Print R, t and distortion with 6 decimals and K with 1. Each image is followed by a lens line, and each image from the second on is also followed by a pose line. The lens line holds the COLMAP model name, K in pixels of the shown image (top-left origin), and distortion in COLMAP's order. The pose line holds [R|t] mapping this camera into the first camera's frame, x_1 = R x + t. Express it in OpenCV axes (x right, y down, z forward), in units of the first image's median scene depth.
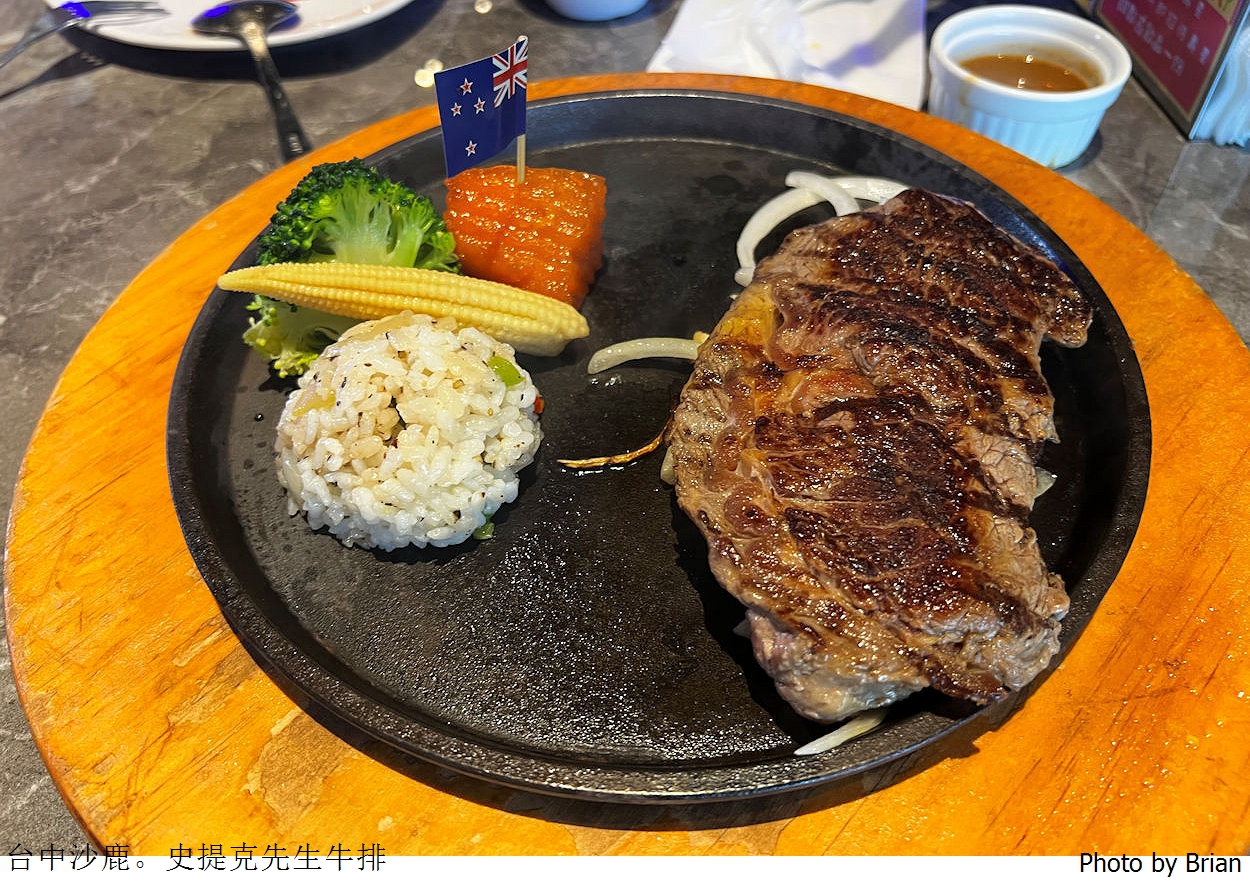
lens RADIAL K [[979.9, 0, 624.9], [0, 979.9, 421.0], [0, 0, 1]] dist [0.004843, -0.004139]
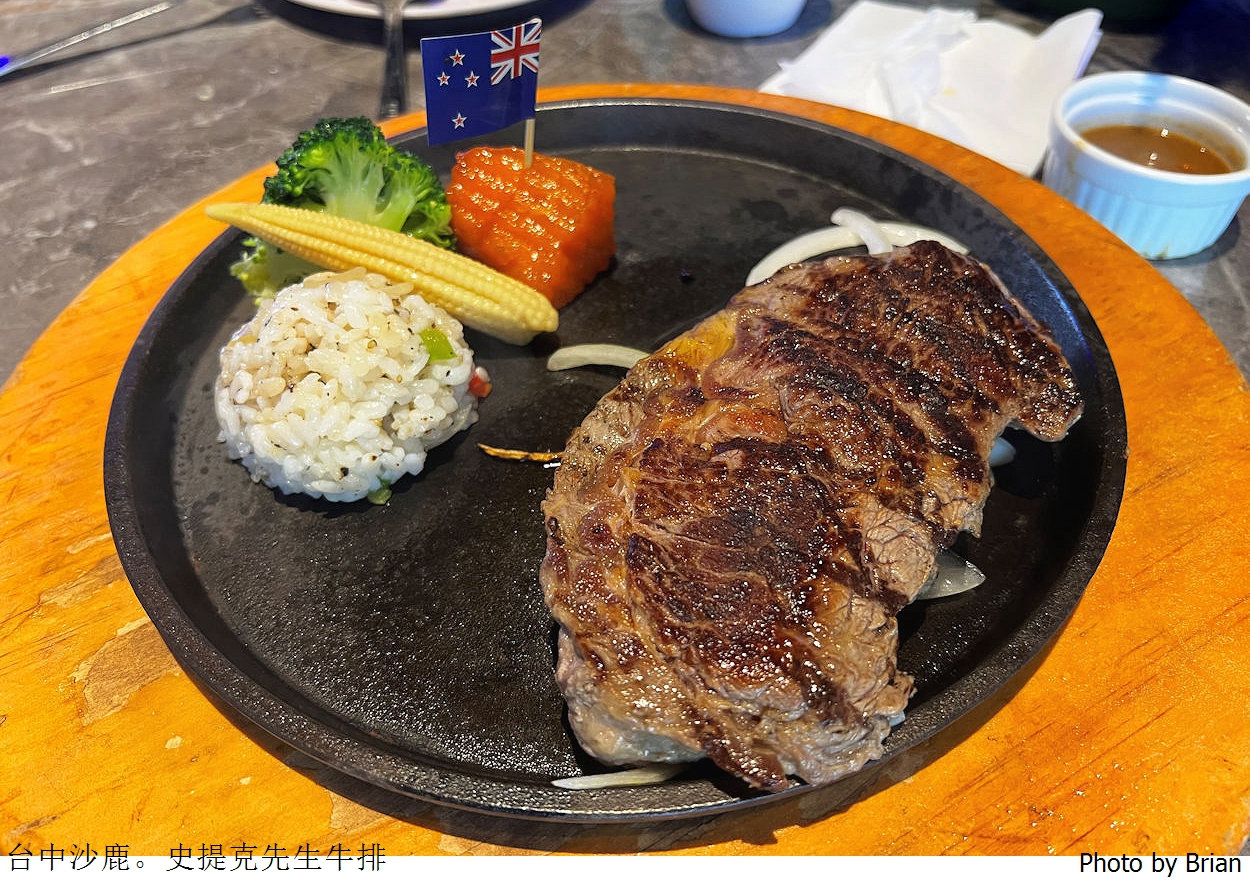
lens RADIAL K [[981.8, 0, 625.0], [0, 981.8, 440.5], [0, 0, 1]] dist [-0.002682, -0.001269]
pose [[0.959009, 0.206898, -0.193634, 0.269591], [-0.208612, 0.977928, 0.011725, -0.006606], [0.191786, 0.029150, 0.981004, 0.060315]]
